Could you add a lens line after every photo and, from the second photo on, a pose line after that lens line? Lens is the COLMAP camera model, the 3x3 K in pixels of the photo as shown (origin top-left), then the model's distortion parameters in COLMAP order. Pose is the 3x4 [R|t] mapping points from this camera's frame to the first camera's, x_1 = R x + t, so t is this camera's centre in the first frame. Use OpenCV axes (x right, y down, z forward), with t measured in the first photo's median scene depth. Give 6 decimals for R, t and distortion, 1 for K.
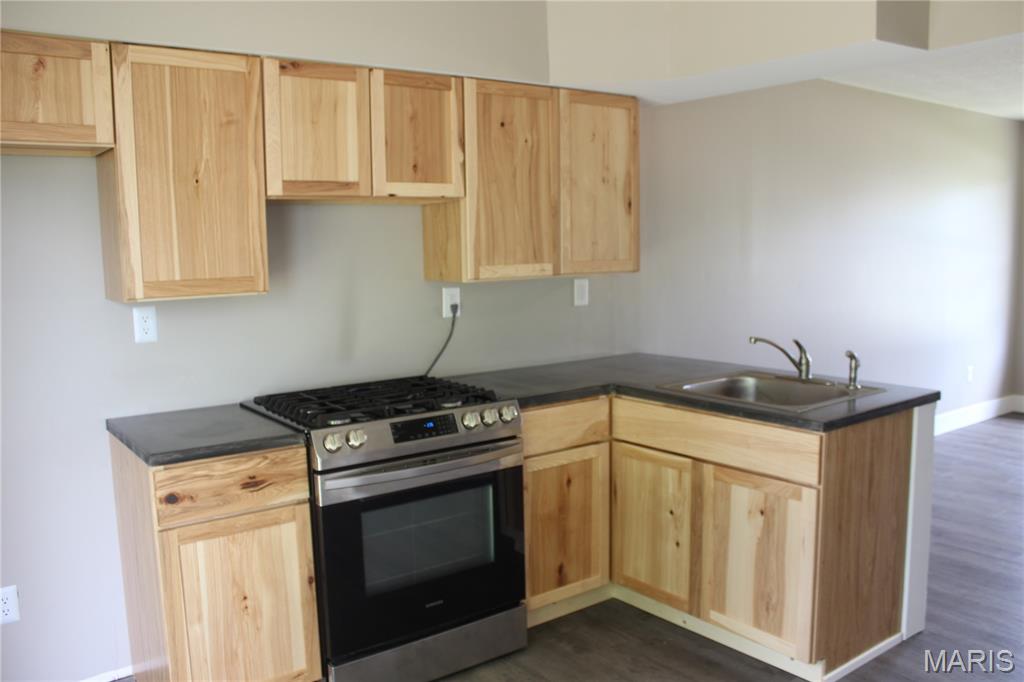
lens RADIAL K [[845.1, 0, 512.0], [0, 845.1, 341.0], [0, 0, 1]] dist [-0.128289, 0.117689]
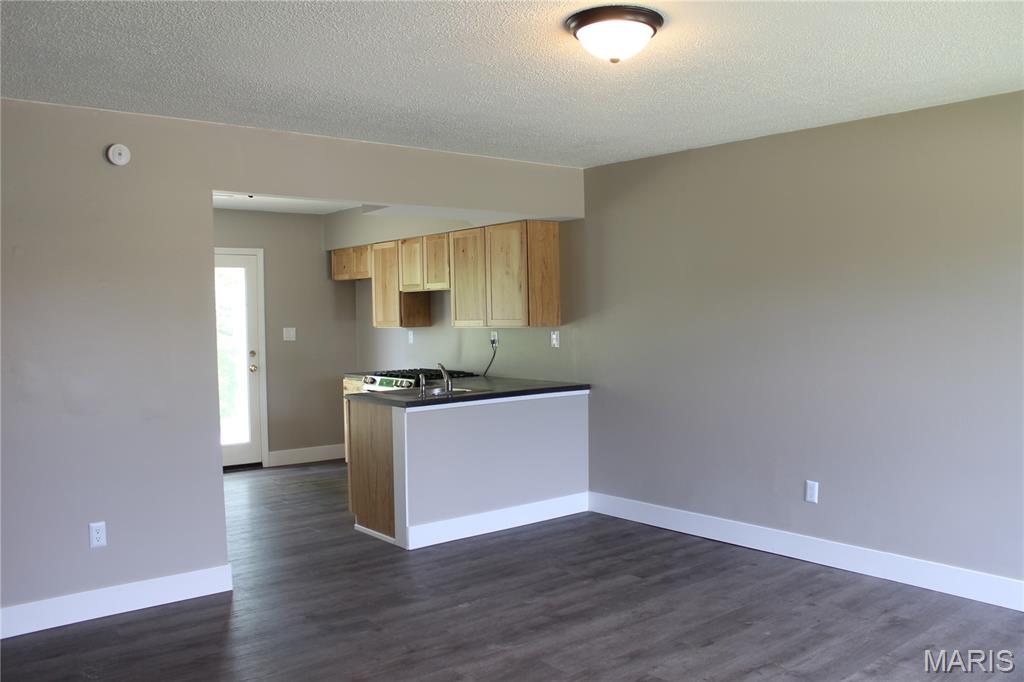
lens RADIAL K [[845.1, 0, 512.0], [0, 845.1, 341.0], [0, 0, 1]] dist [-0.128289, 0.117689]
pose [[0.055766, 0.056254, -0.996858, 2.318605], [-0.098095, 0.993890, 0.050598, -0.177566], [0.993613, 0.094966, 0.060943, 1.152081]]
